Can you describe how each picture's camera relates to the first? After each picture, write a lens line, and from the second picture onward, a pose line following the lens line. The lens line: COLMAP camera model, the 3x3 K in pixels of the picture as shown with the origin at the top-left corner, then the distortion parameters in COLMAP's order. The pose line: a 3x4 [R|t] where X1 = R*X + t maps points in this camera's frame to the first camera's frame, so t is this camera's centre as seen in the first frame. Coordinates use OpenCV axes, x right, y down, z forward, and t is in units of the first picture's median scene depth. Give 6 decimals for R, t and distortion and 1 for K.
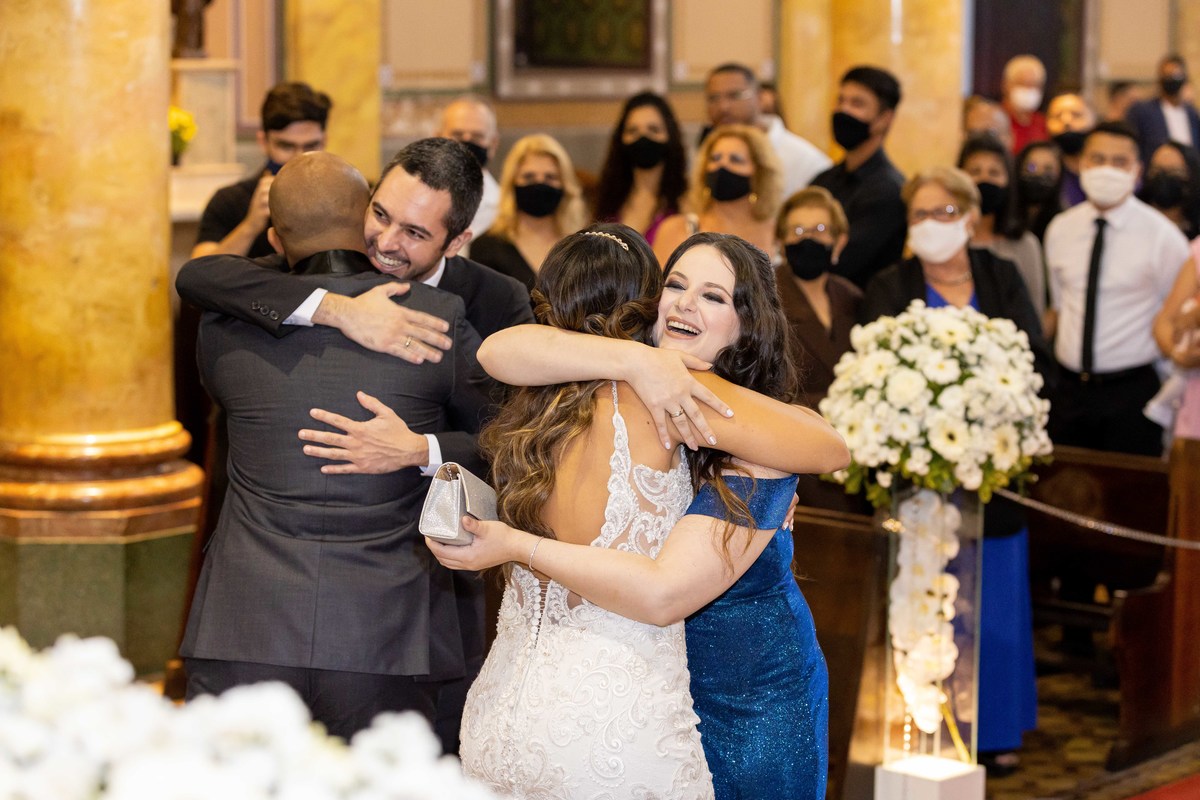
lens RADIAL K [[2922.8, 0, 600.4], [0, 2922.8, 400.4], [0, 0, 1]] dist [-0.158213, 0.000000]
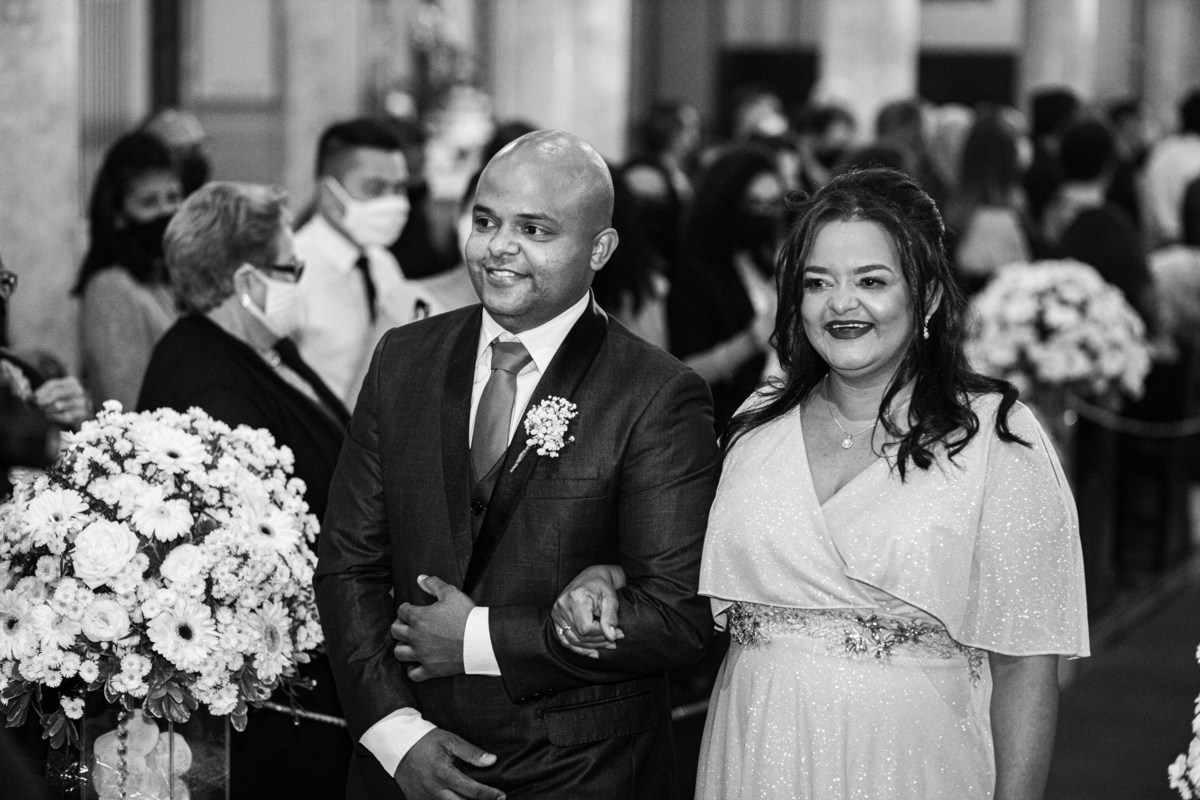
lens RADIAL K [[2943.4, 0, 599.3], [0, 2943.4, 399.4], [0, 0, 1]] dist [-0.146612, 0.000000]
pose [[0.946826, -0.030584, 0.320288, 0.010932], [0.036086, 0.999285, -0.011257, -0.024499], [-0.319715, 0.022217, 0.947253, 0.406795]]
